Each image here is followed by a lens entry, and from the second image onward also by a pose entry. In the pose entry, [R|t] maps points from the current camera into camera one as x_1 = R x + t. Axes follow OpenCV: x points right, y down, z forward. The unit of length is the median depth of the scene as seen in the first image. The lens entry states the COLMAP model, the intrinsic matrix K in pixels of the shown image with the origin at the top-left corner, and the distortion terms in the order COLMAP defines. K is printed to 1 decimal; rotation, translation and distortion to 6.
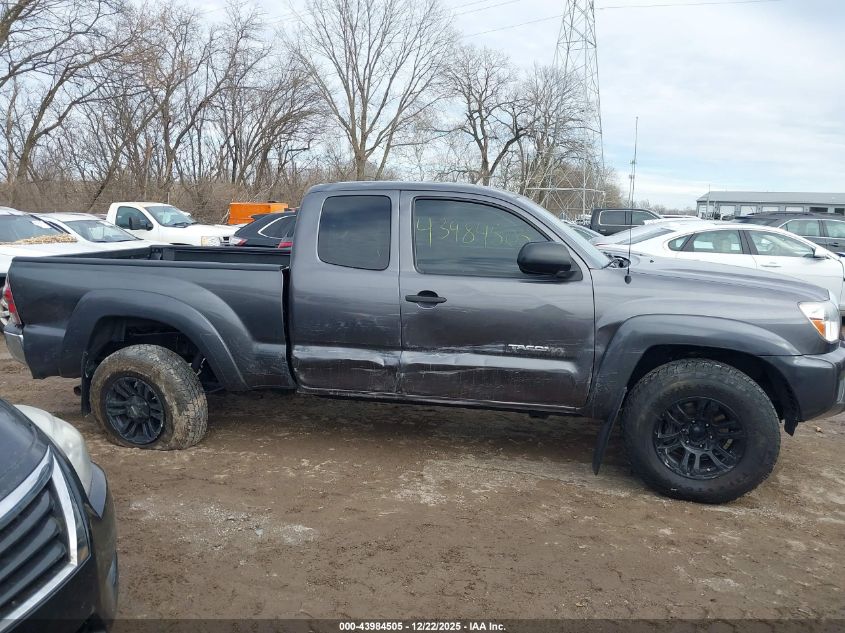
lens RADIAL K [[676.7, 0, 422.5], [0, 676.7, 316.5], [0, 0, 1]] dist [0.000411, 0.003882]
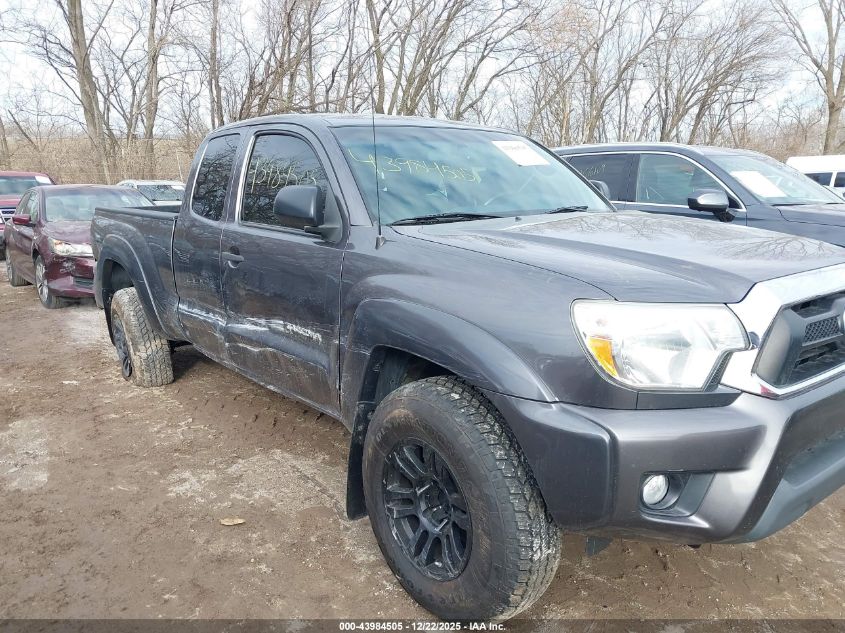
lens RADIAL K [[676.7, 0, 422.5], [0, 676.7, 316.5], [0, 0, 1]] dist [0.000411, 0.003882]
pose [[0.770870, 0.109384, -0.627530, 0.123556], [-0.079221, 0.993960, 0.075939, -0.006128], [0.632047, -0.008825, 0.774880, 0.084219]]
